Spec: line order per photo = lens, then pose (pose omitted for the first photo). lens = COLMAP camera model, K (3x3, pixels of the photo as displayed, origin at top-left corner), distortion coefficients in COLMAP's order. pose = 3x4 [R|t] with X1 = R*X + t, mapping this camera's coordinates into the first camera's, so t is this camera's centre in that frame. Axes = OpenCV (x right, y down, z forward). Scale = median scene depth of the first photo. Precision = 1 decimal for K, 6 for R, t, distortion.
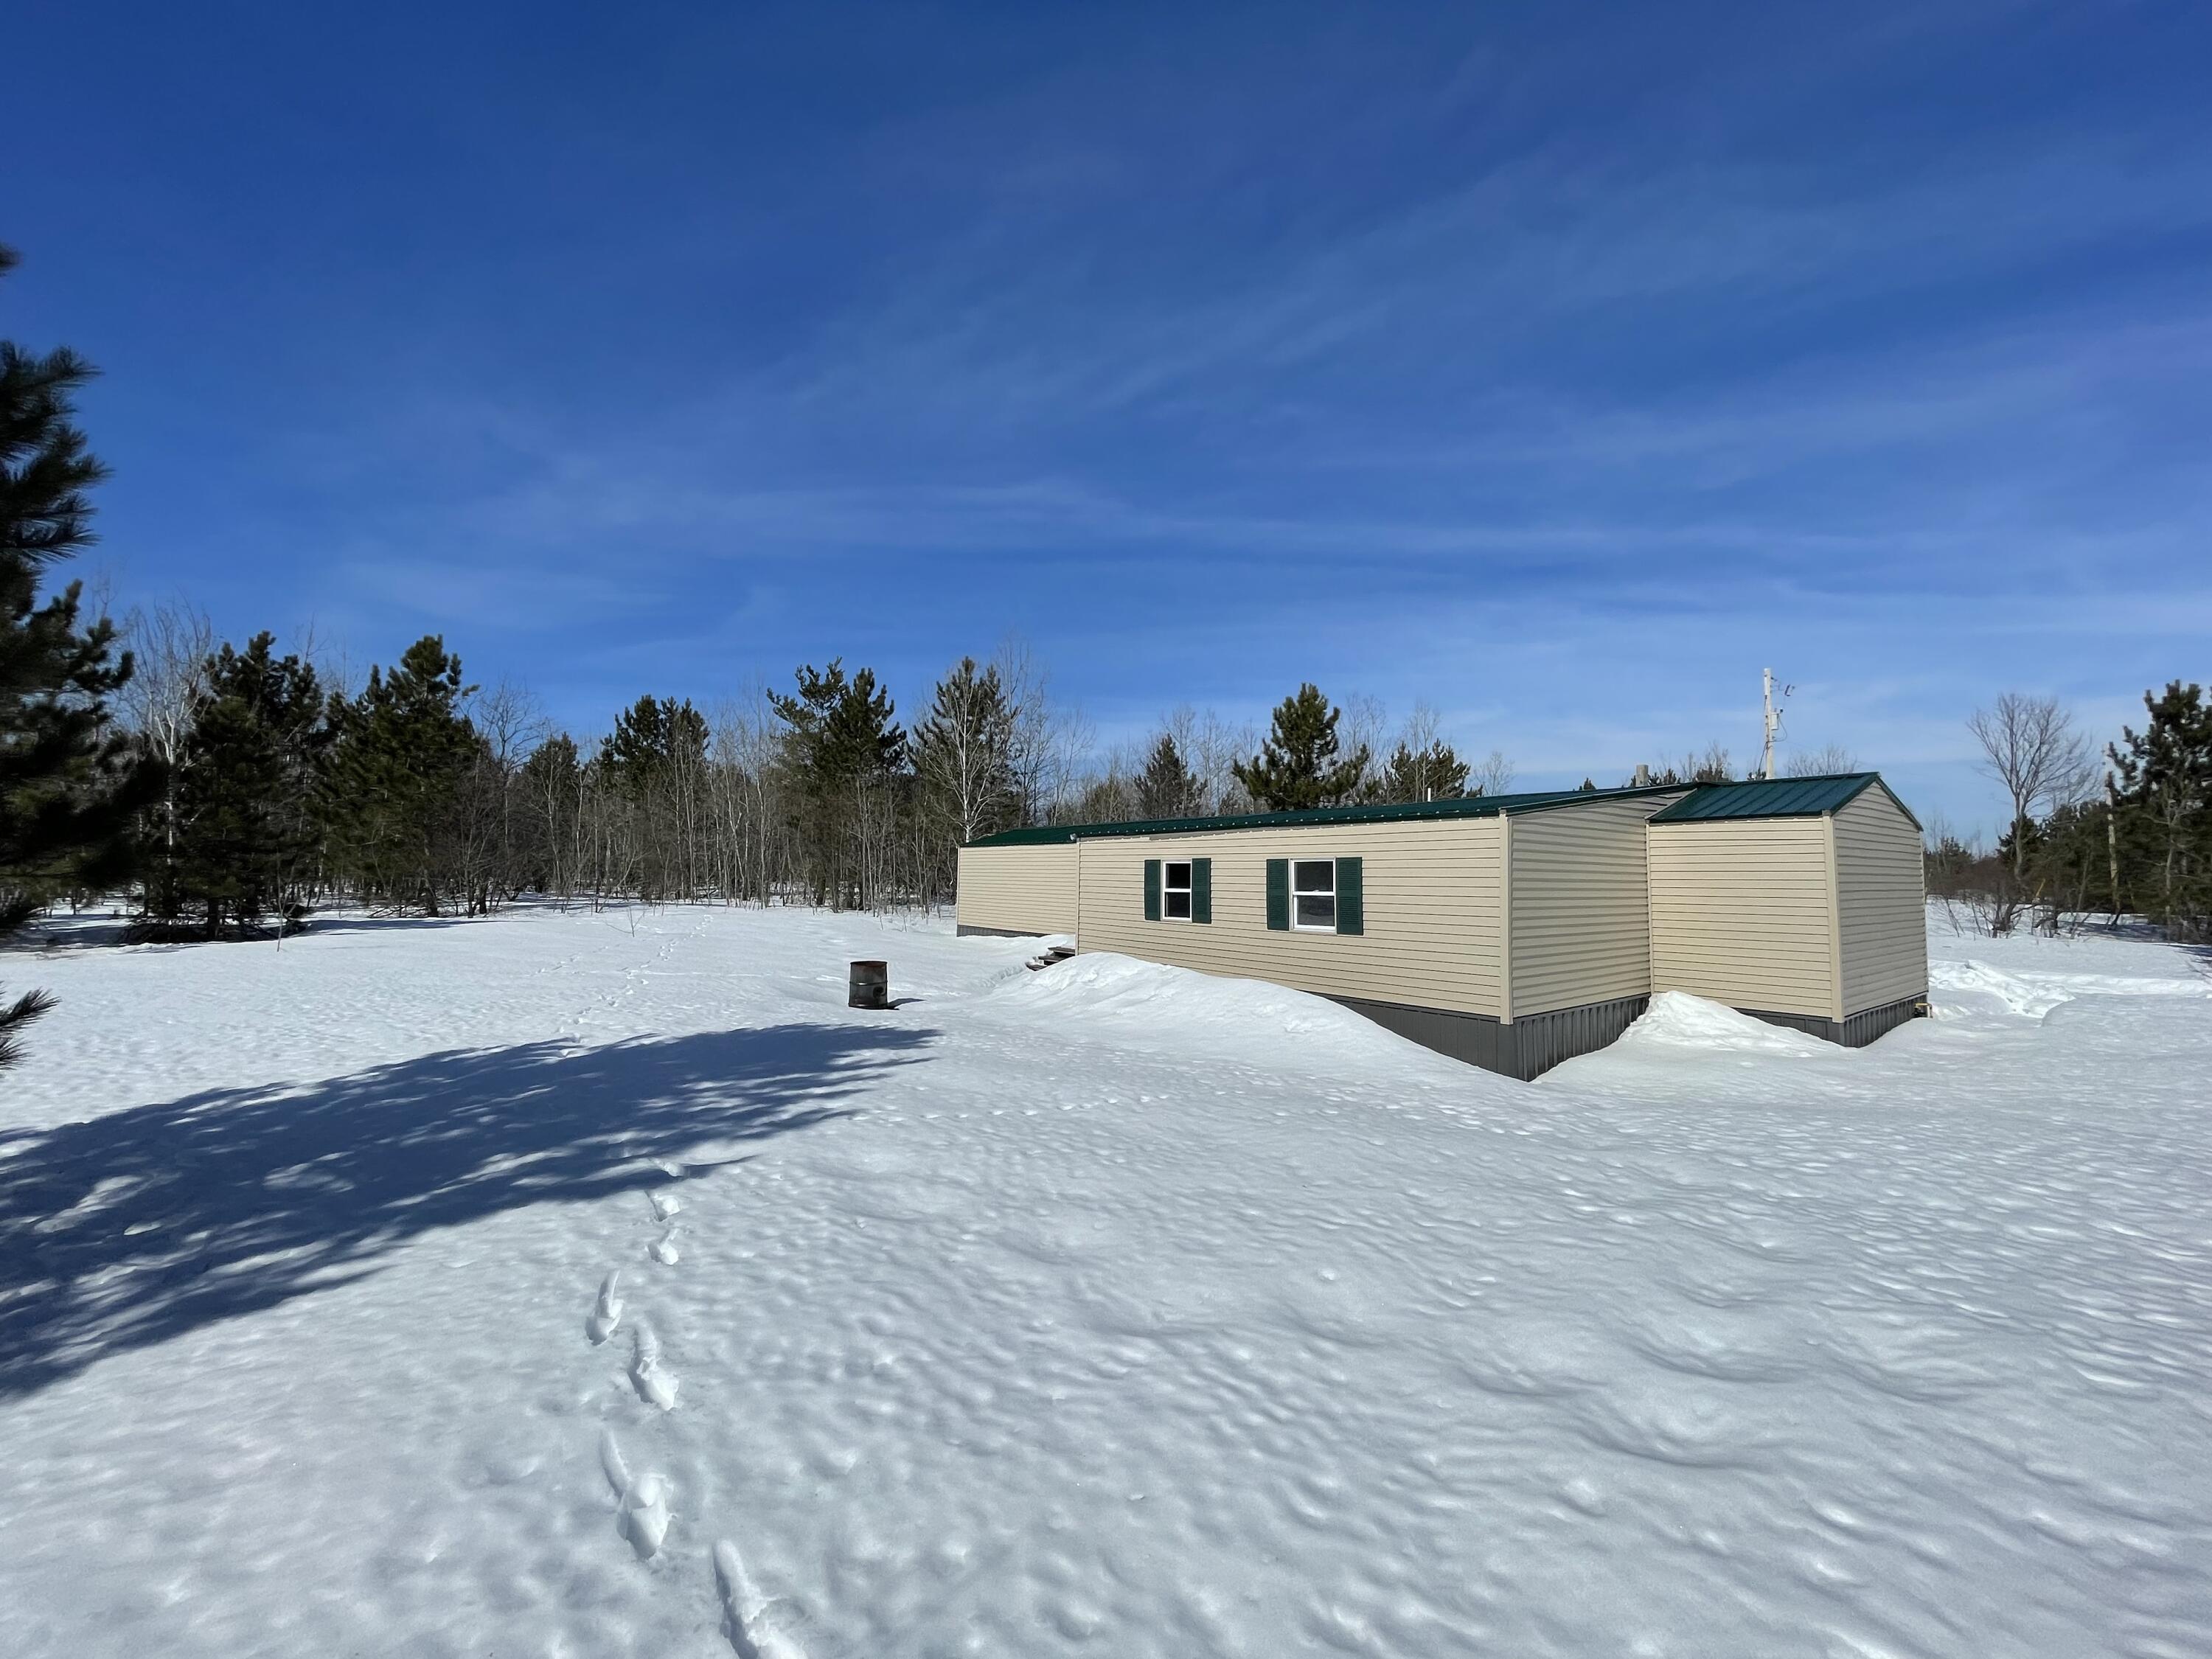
lens RADIAL K [[890.7, 0, 1089.4], [0, 890.7, 826.3], [0, 0, 1]] dist [-0.000039, -0.000534]
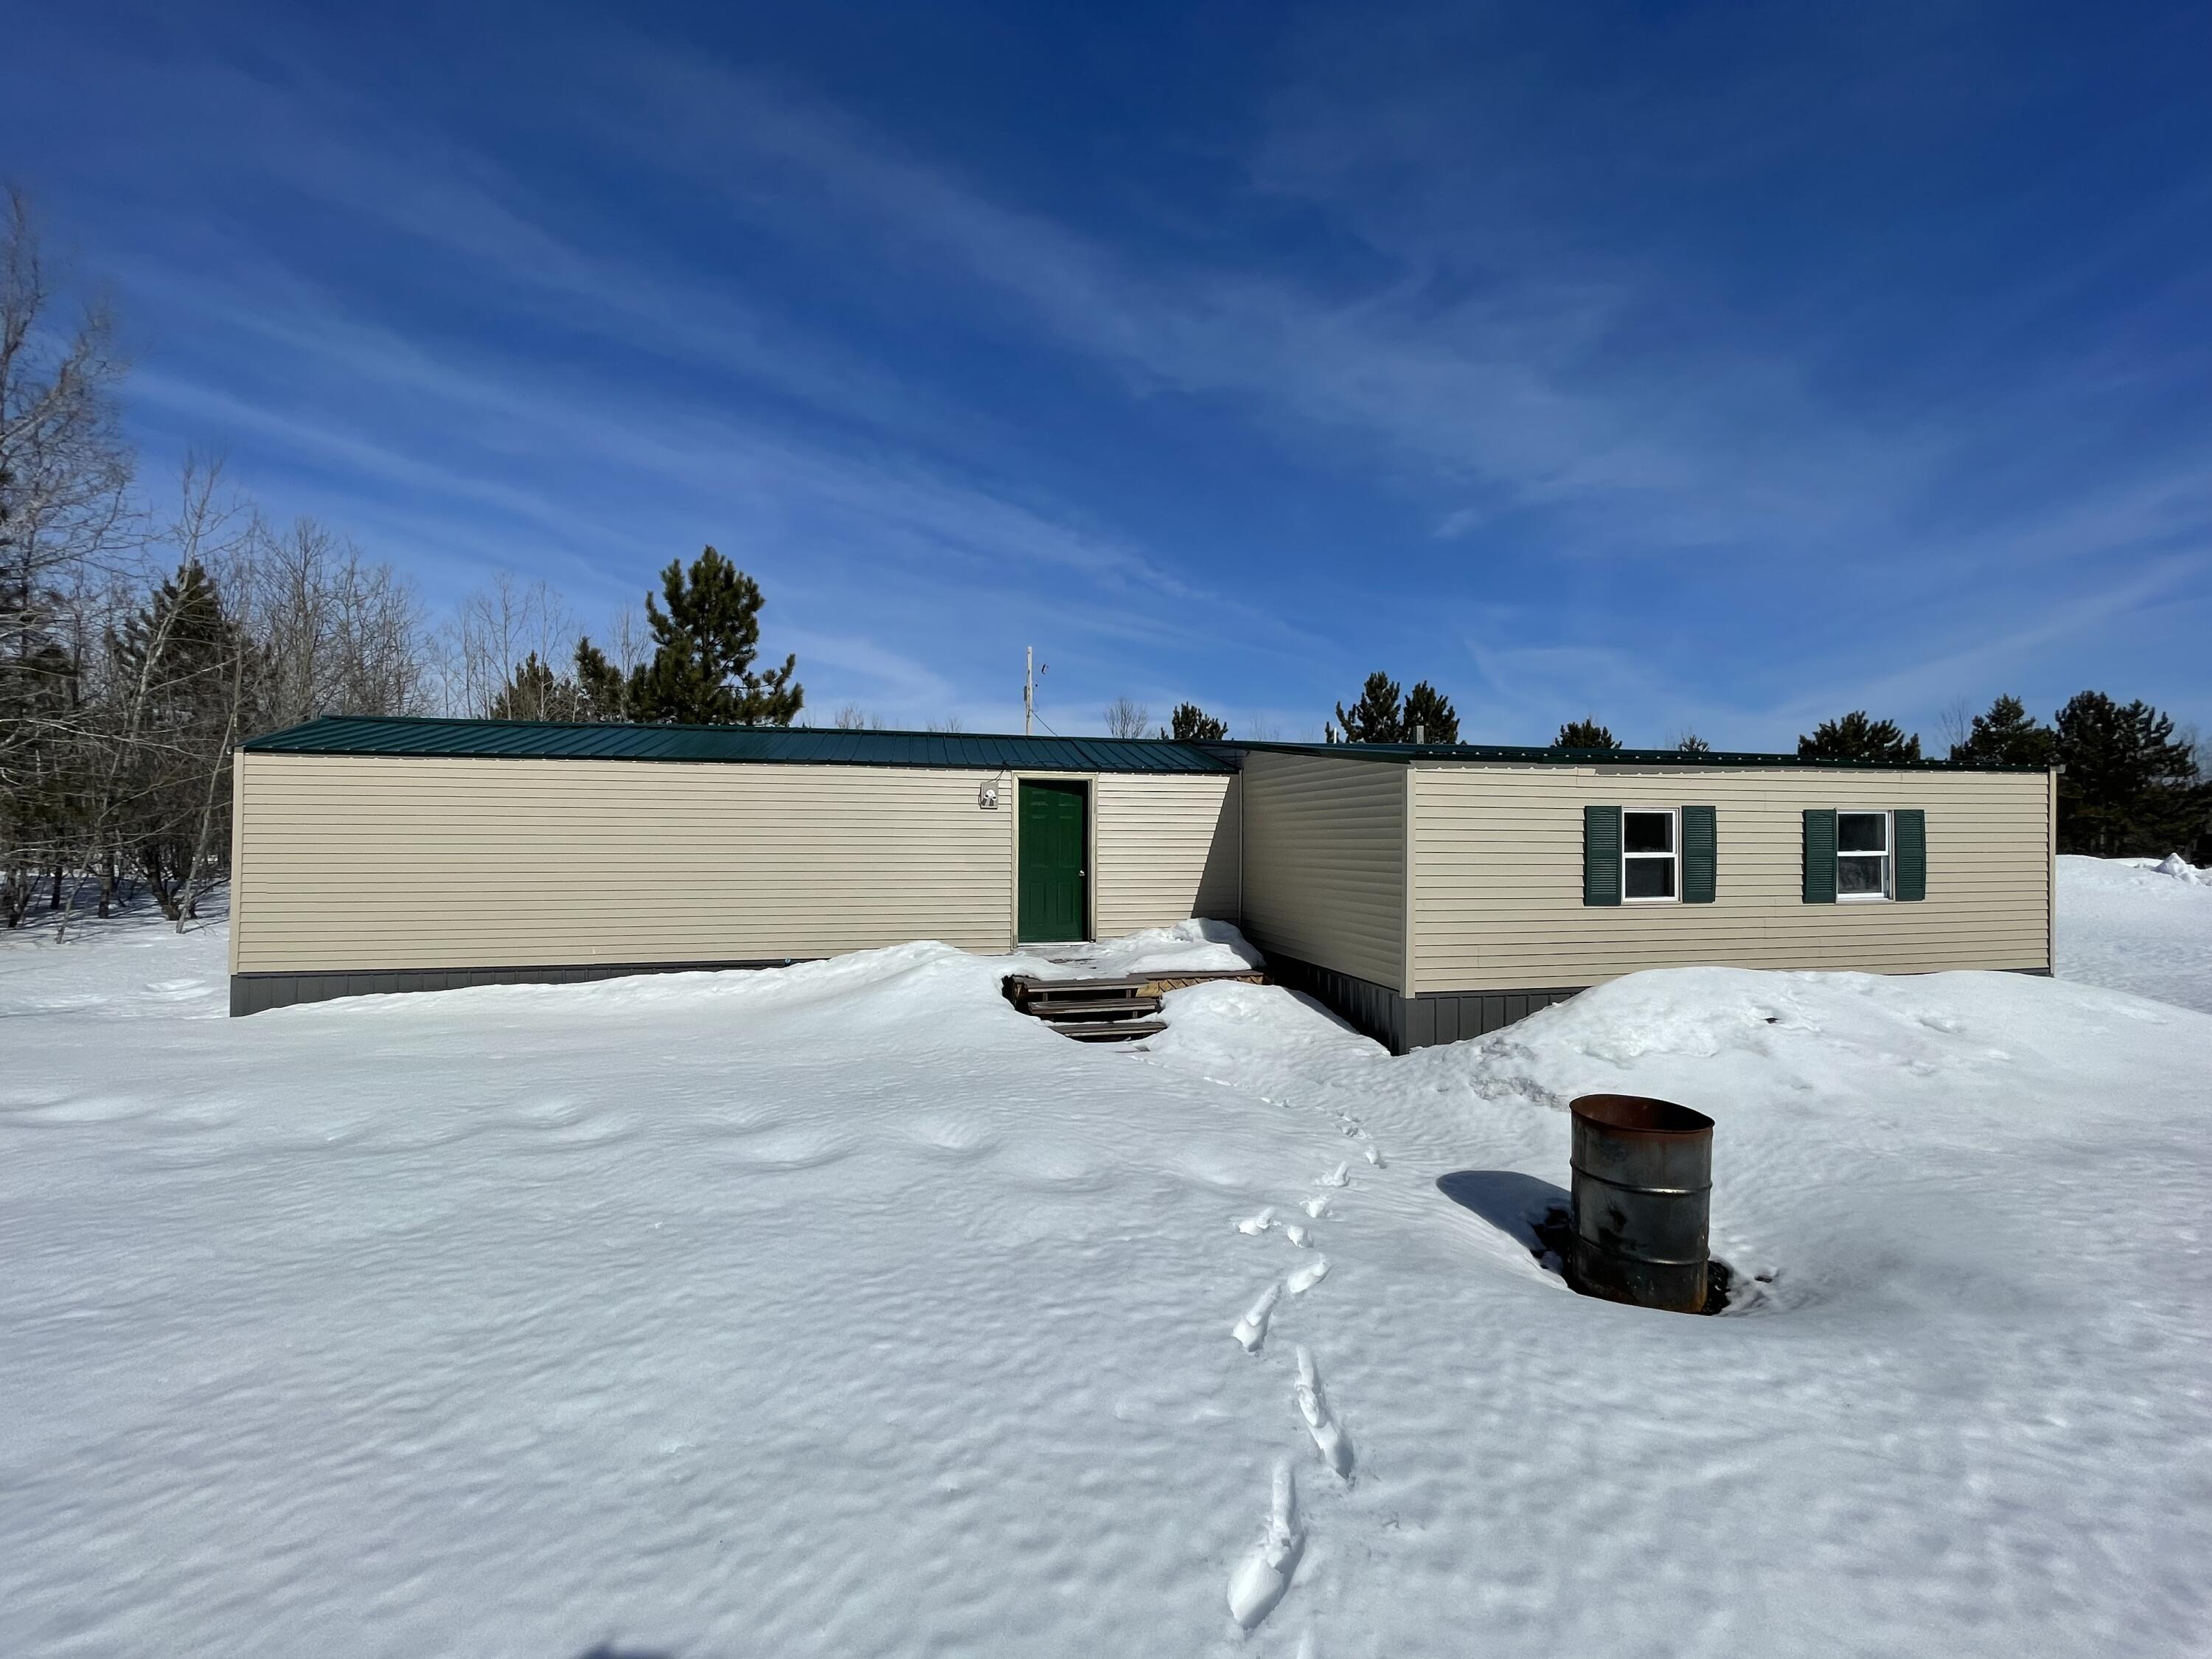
lens RADIAL K [[890.7, 0, 1092.6], [0, 890.7, 826.0], [0, 0, 1]] dist [-0.000039, -0.000534]
pose [[0.420443, -0.003568, 0.907312, -0.330225], [-0.050508, 0.998350, 0.027331, 0.027414], [-0.905912, -0.057317, 0.419569, 0.560056]]
